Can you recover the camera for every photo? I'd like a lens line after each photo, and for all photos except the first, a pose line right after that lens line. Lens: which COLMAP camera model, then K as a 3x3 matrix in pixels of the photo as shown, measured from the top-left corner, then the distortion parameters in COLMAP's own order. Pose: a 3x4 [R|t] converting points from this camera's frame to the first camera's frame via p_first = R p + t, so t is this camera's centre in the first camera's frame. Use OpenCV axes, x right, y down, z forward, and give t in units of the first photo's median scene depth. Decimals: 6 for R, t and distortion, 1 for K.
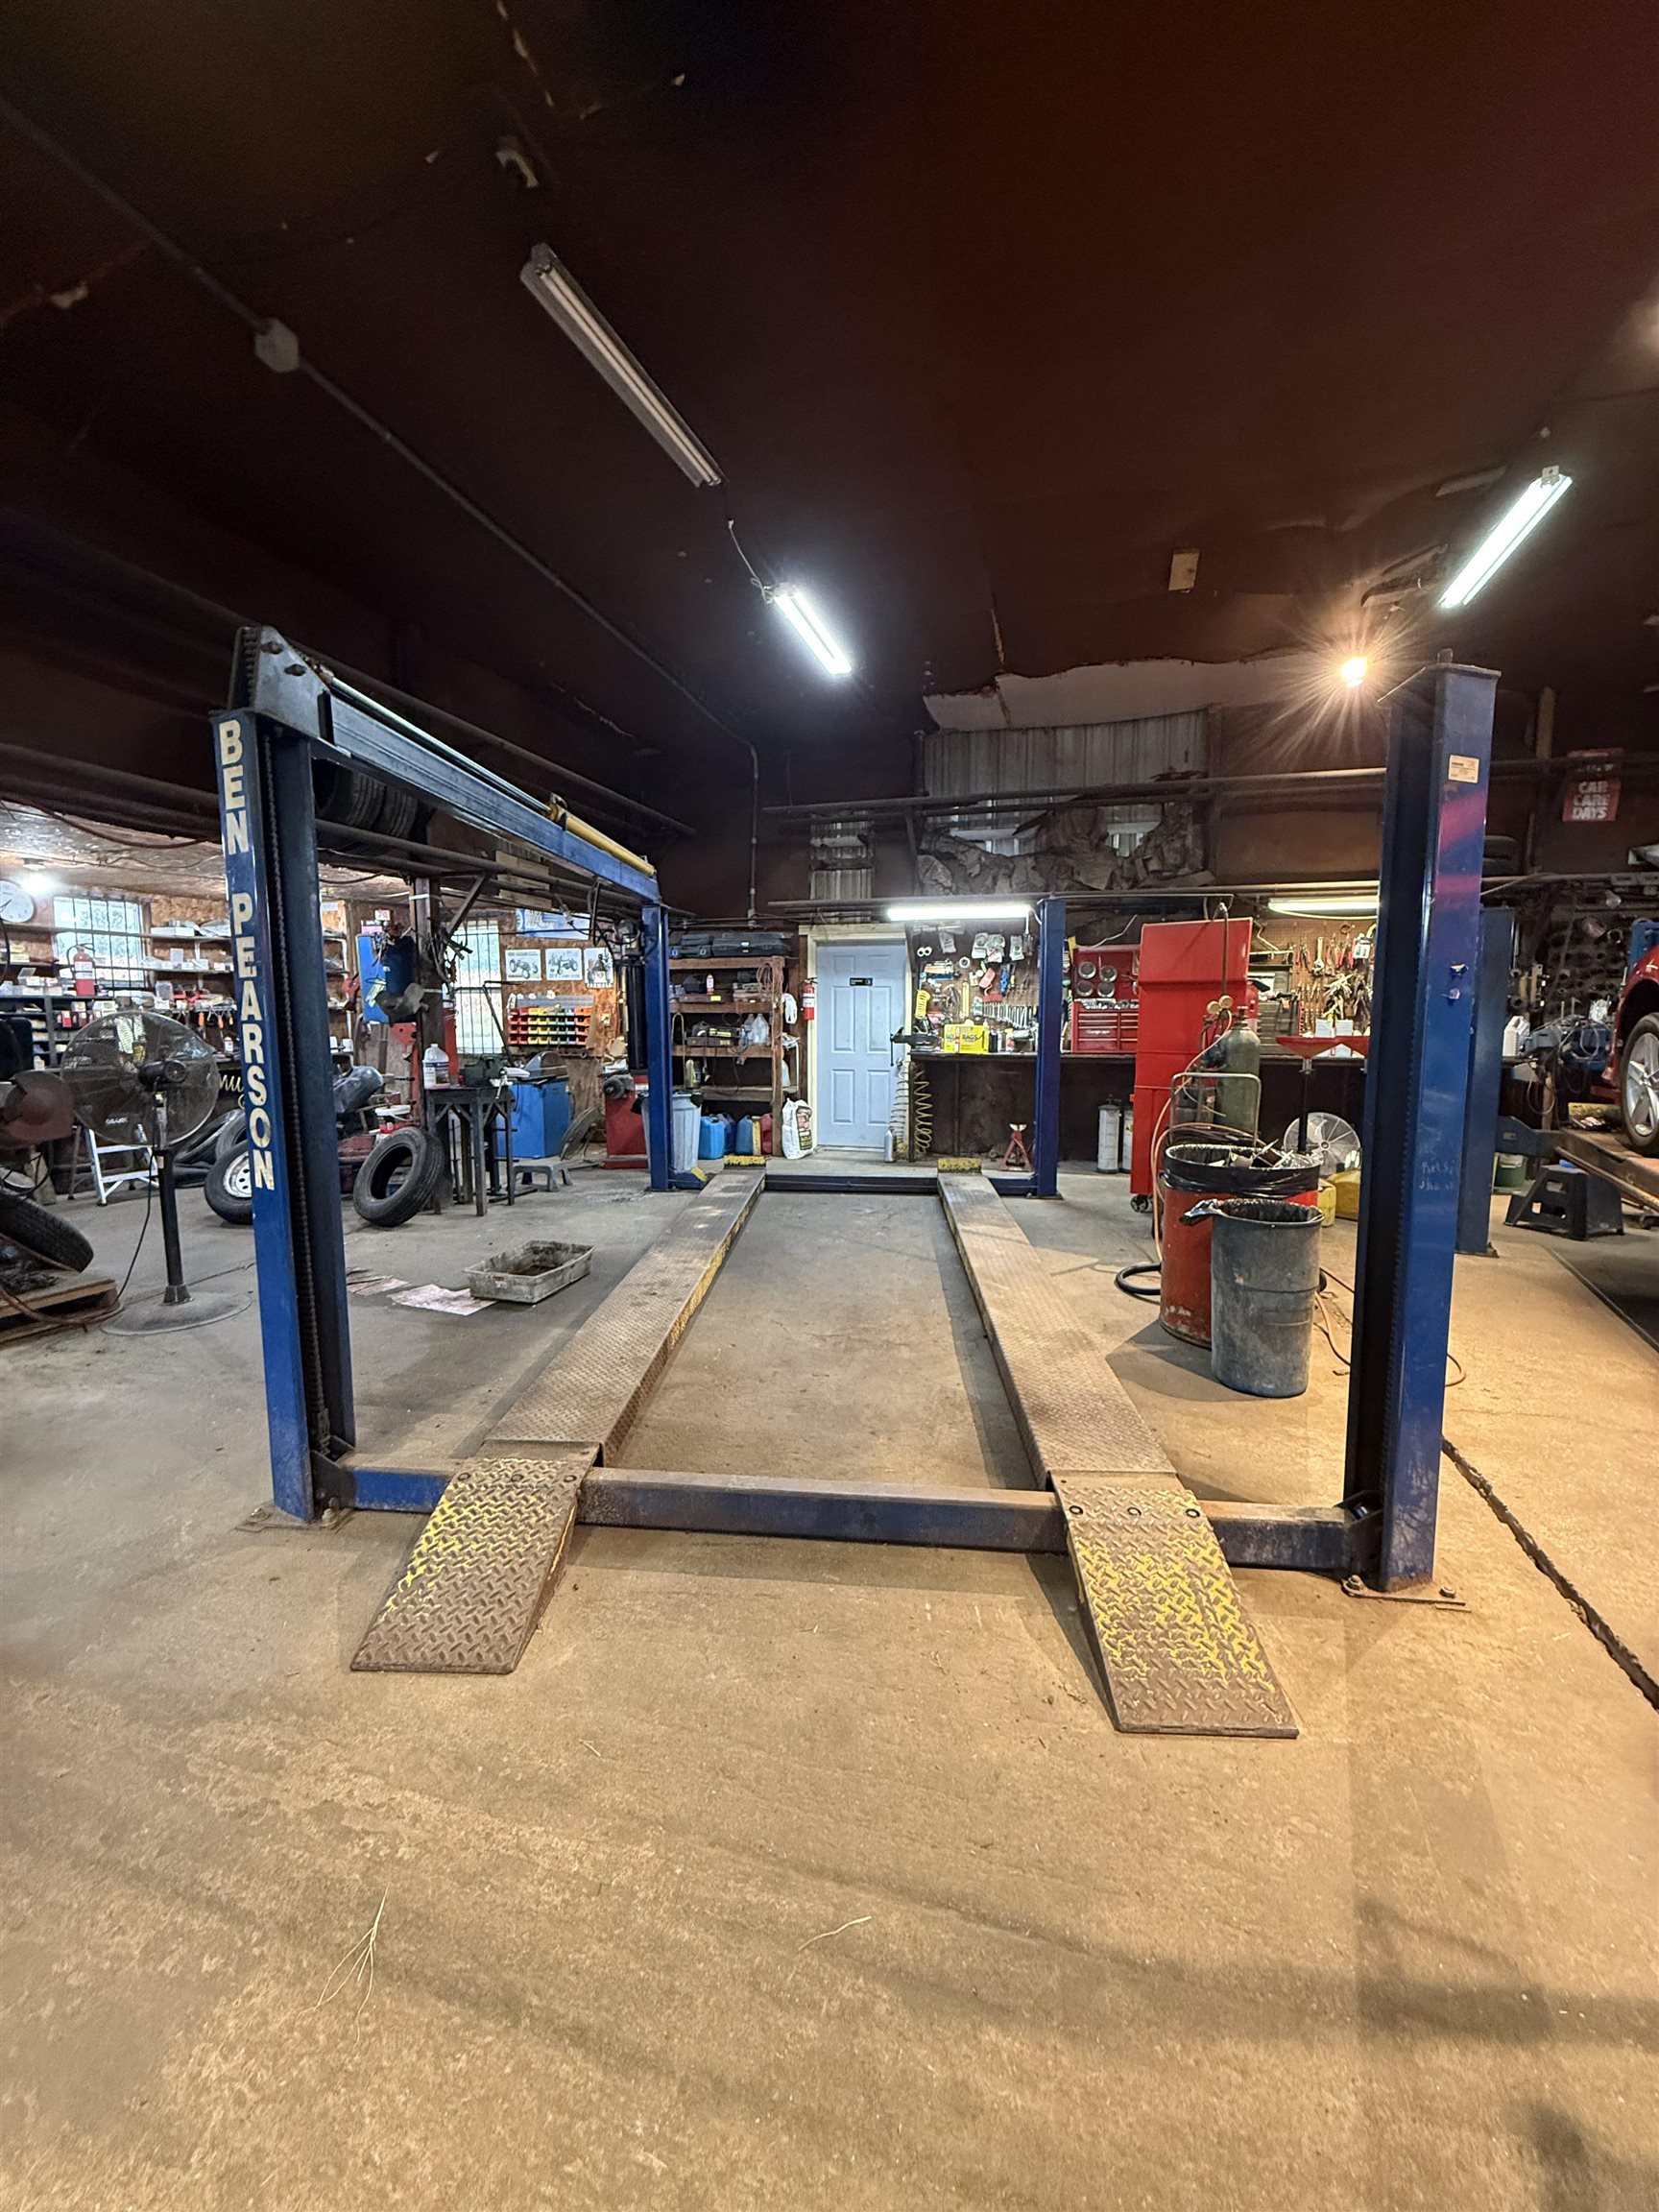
lens RADIAL K [[879.4, 0, 831.9], [0, 879.4, 1100.4], [0, 0, 1]] dist [-0.000208, -0.000370]
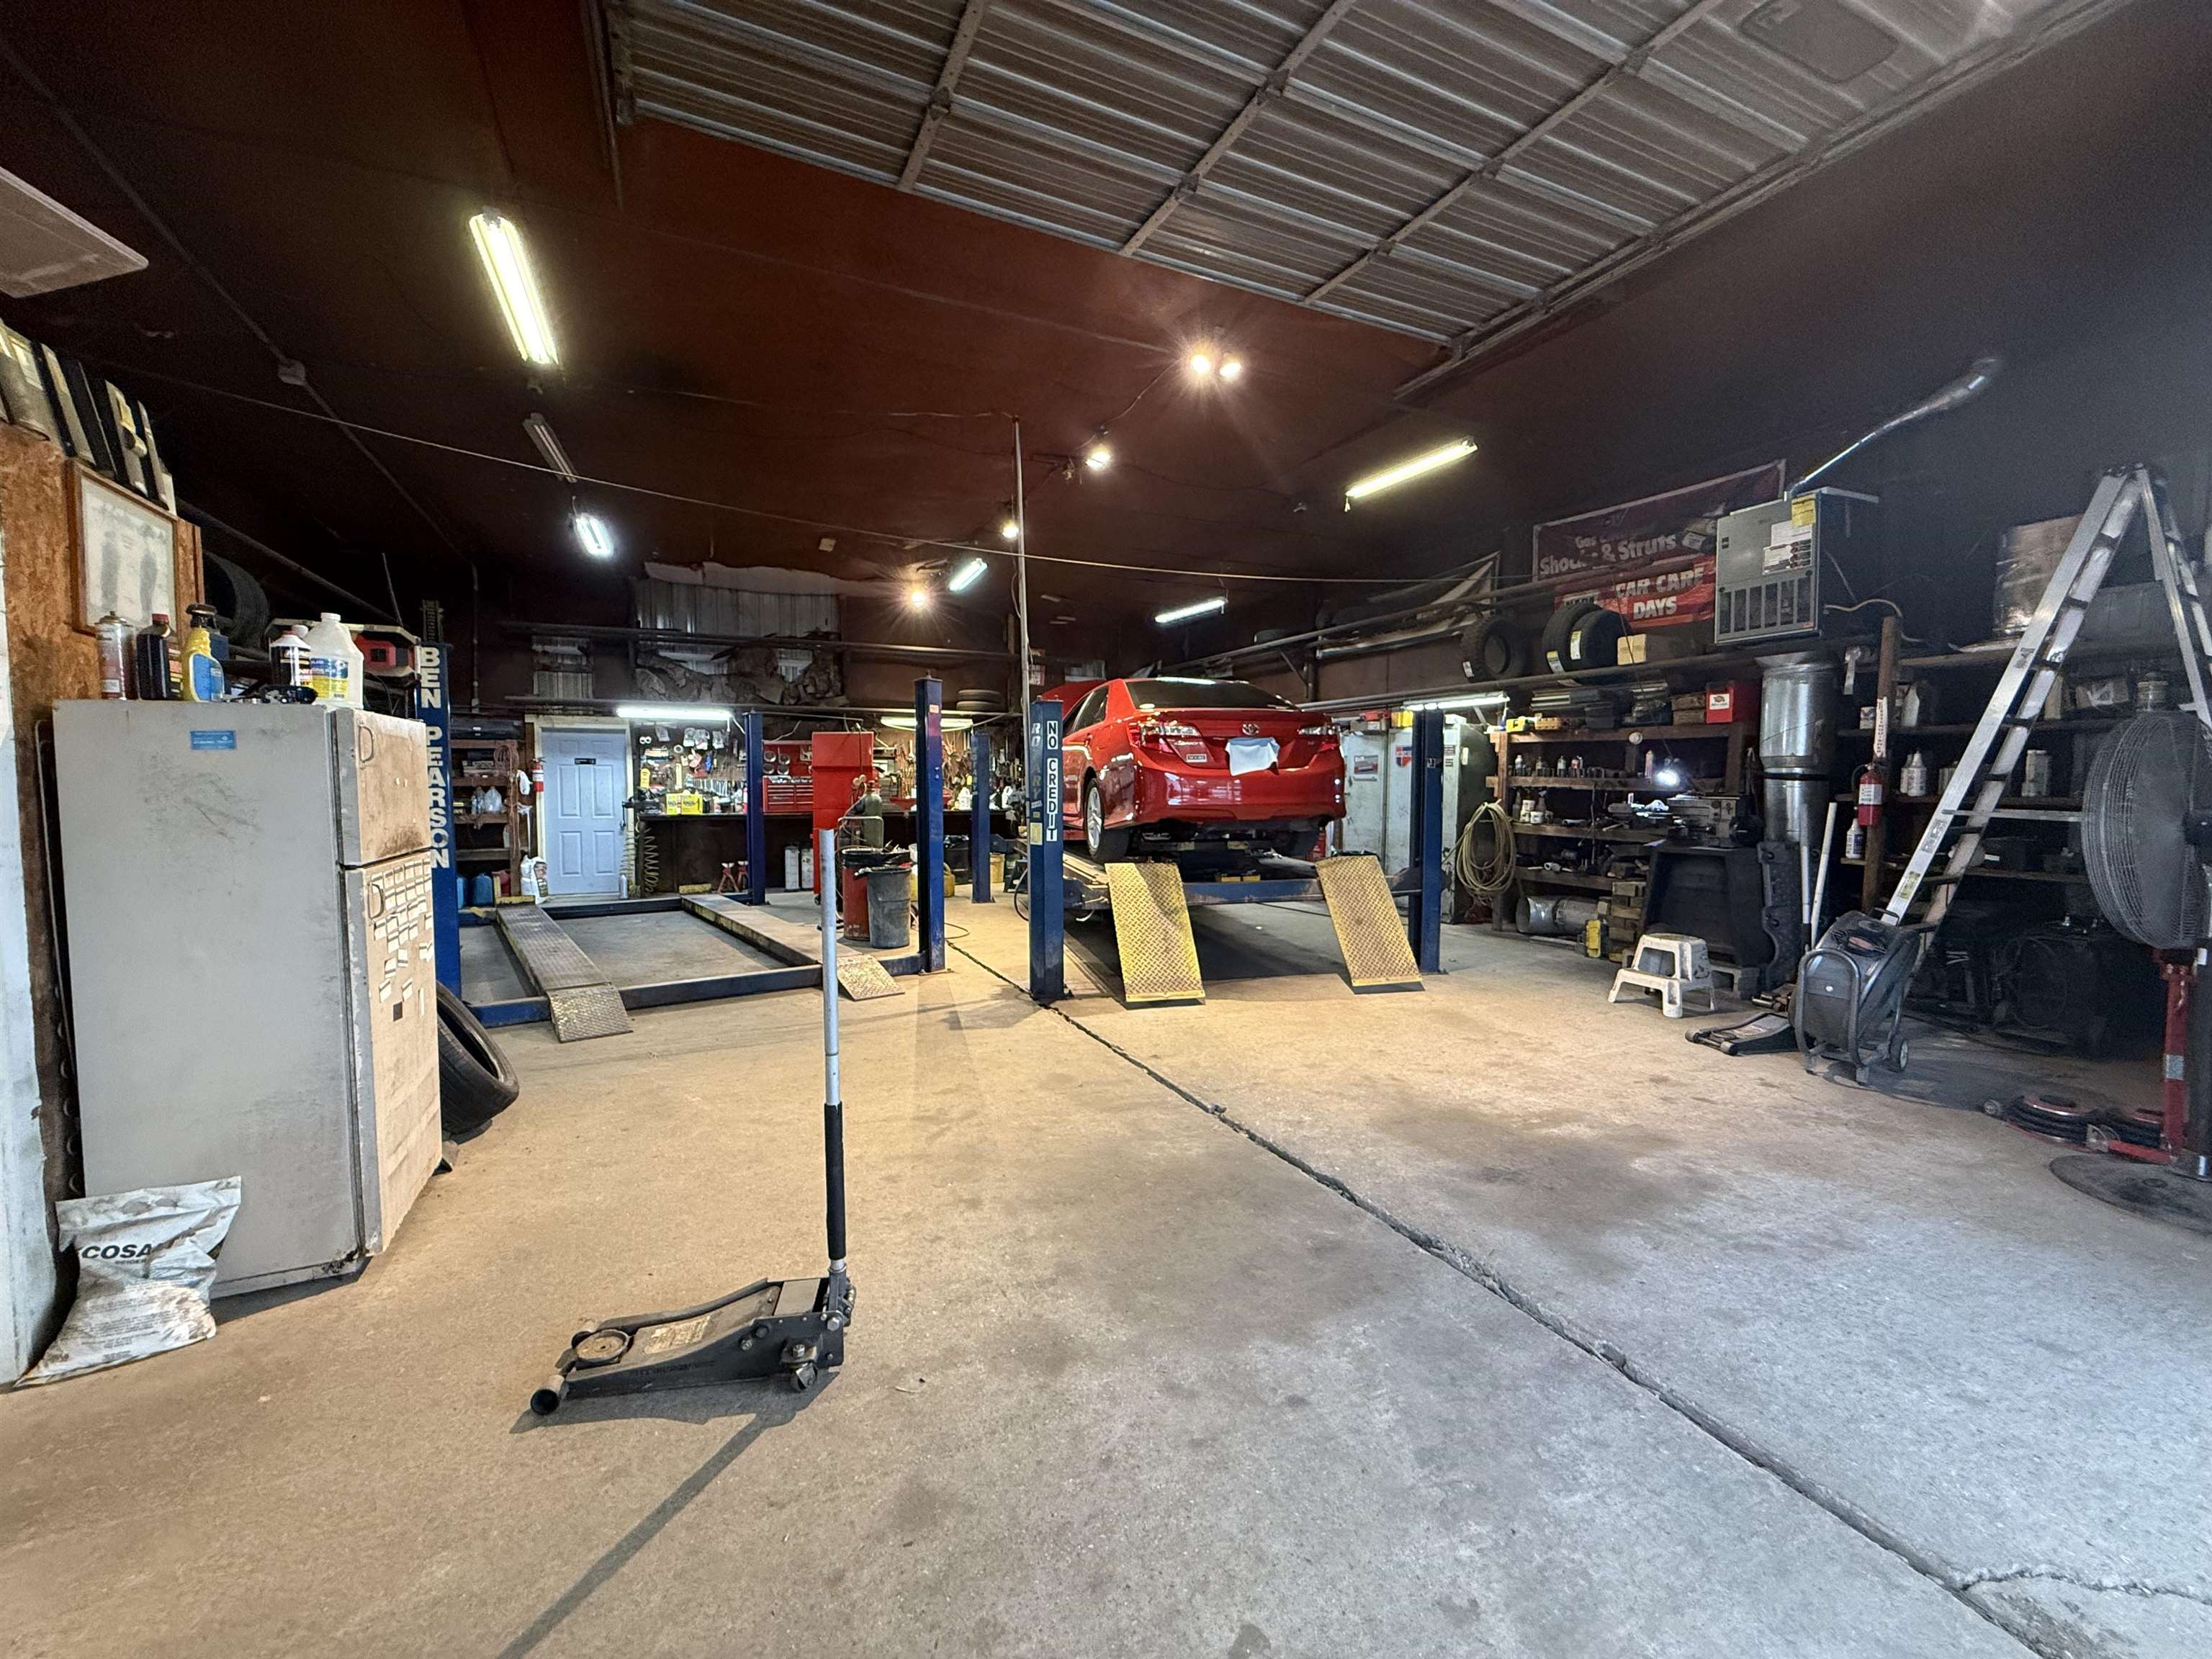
lens RADIAL K [[879.4, 0, 1100.4], [0, 879.4, 826.0], [0, 0, 1]] dist [-0.000208, -0.000370]
pose [[0.766657, -0.031349, 0.641292, -0.234869], [0.067909, 0.997164, -0.032438, 0.053509], [-0.638456, 0.068418, 0.766611, -0.477583]]
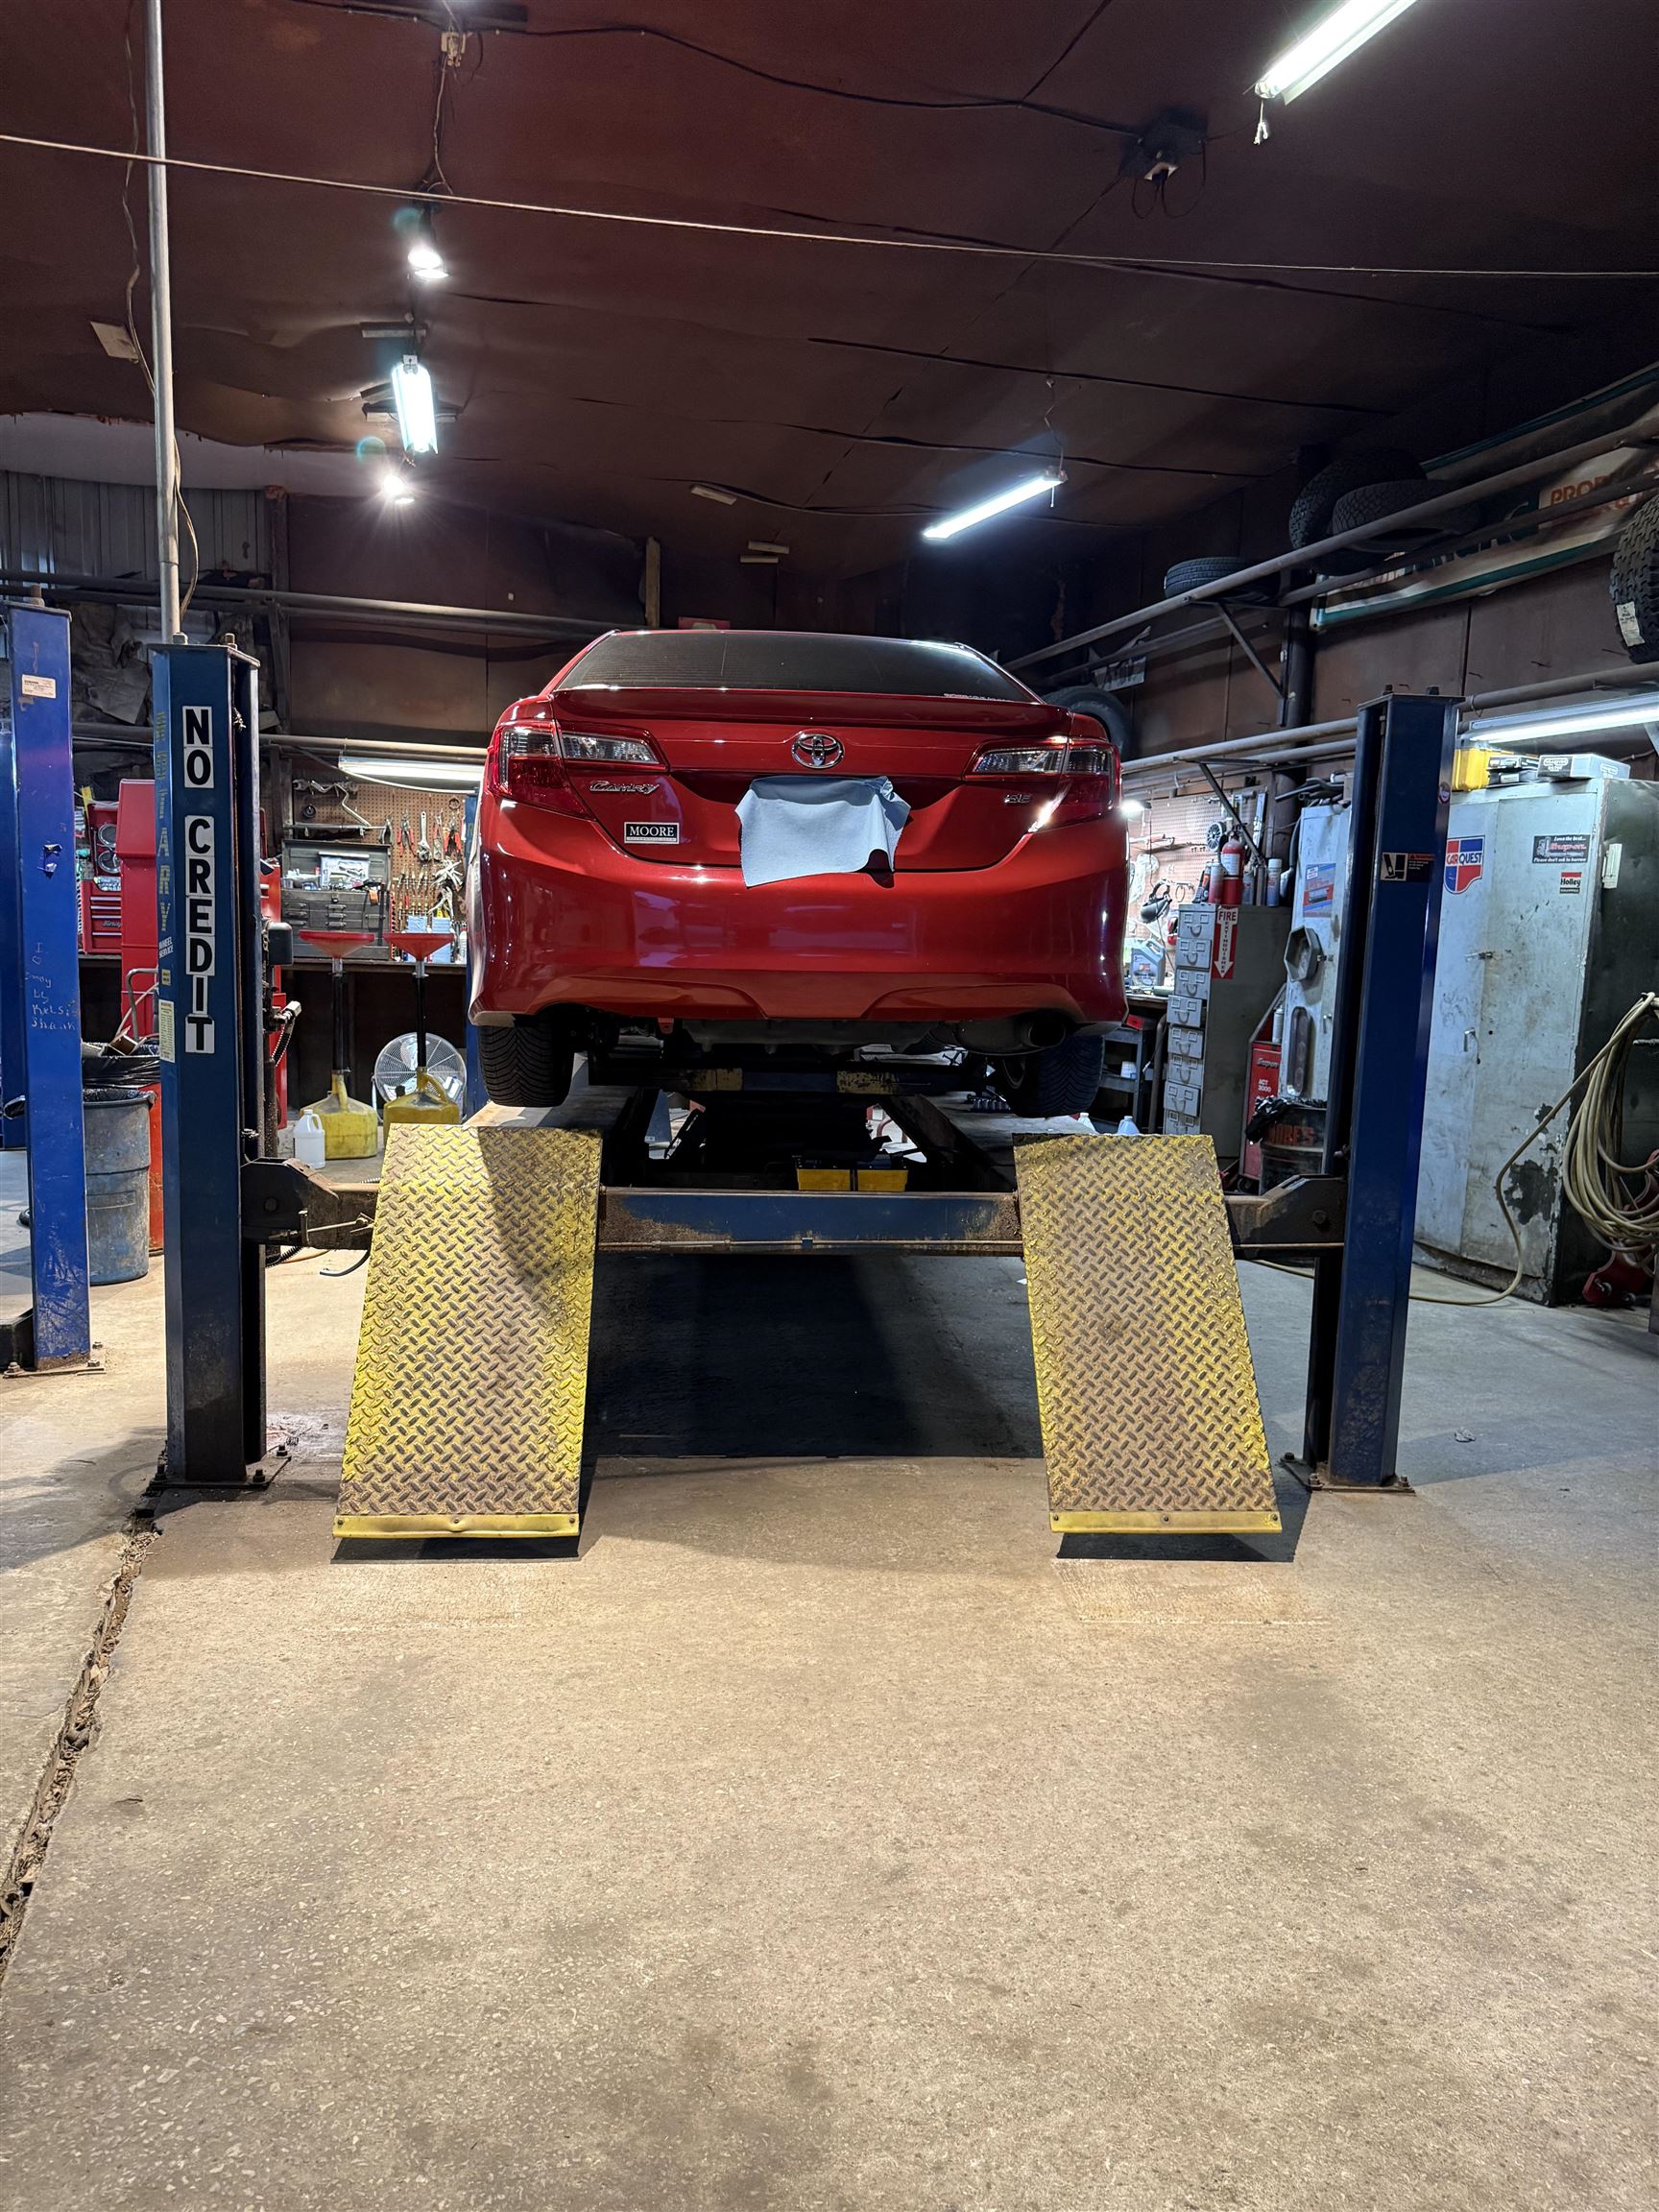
lens RADIAL K [[1570.8, 0, 822.0], [0, 1570.8, 1105.7], [0, 0, 1]] dist [0.038229, -0.020308]
pose [[0.859450, -0.032500, 0.510186, 0.127083], [0.021859, 0.999401, 0.026839, 0.045876], [-0.510752, -0.011915, 0.859645, -0.380371]]
